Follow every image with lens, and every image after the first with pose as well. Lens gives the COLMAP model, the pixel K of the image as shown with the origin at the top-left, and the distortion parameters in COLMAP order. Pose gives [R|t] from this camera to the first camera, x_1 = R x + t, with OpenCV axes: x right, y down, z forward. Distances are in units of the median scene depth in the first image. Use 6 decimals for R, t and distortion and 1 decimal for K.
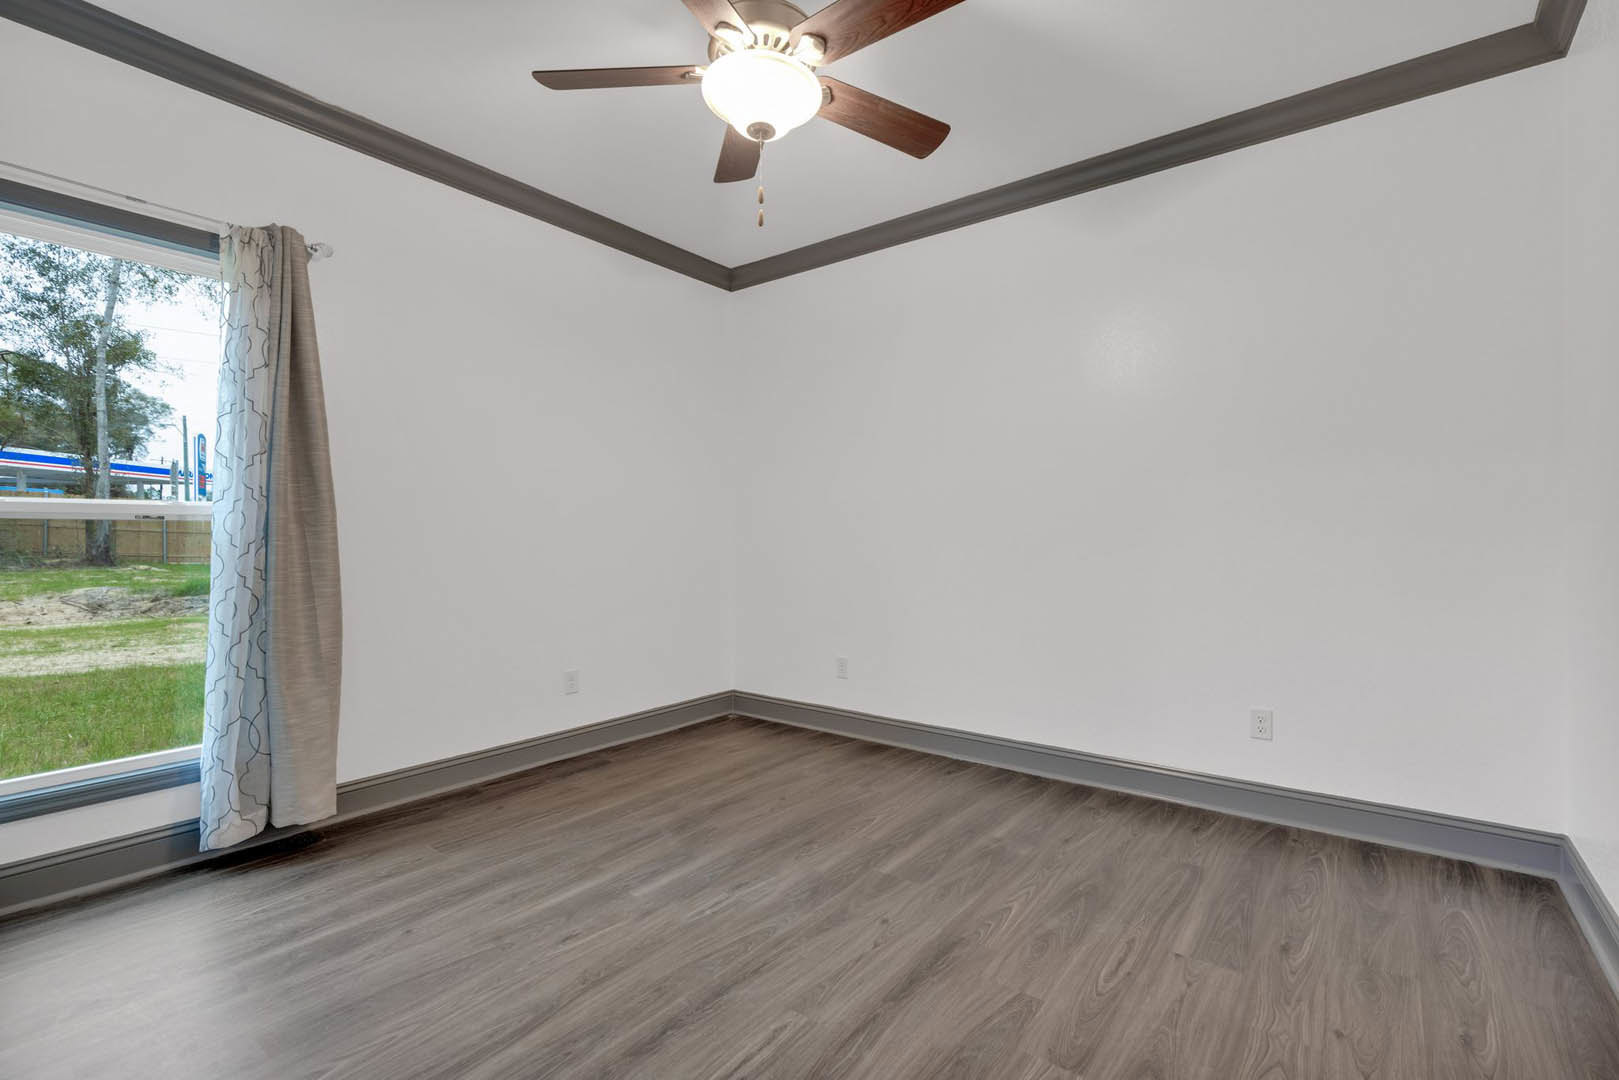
lens RADIAL K [[734.4, 0, 824.7], [0, 734.4, 540.6], [0, 0, 1]] dist [0.006974, 0.000497]
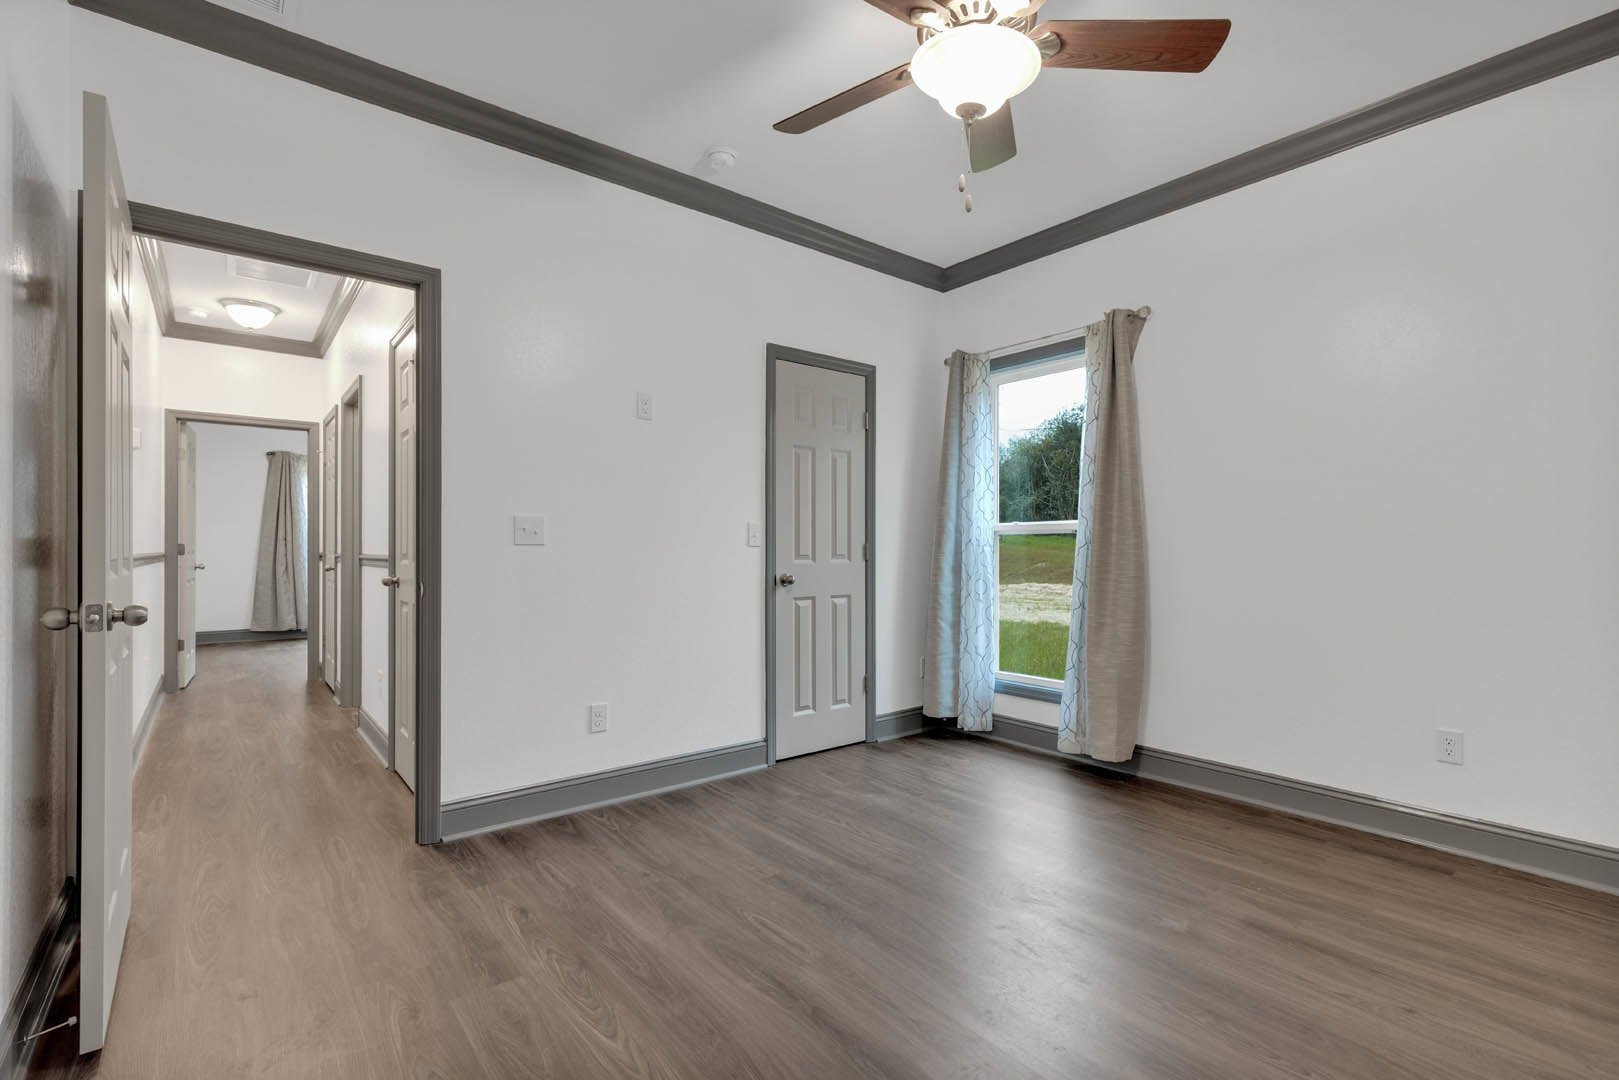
lens RADIAL K [[734.4, 0, 824.7], [0, 734.4, 540.6], [0, 0, 1]] dist [0.006974, 0.000497]
pose [[-0.229997, -0.007732, -0.973161, 0.608230], [-0.003710, 0.999968, -0.007069, 0.001793], [0.973184, 0.001985, -0.230018, 0.719248]]
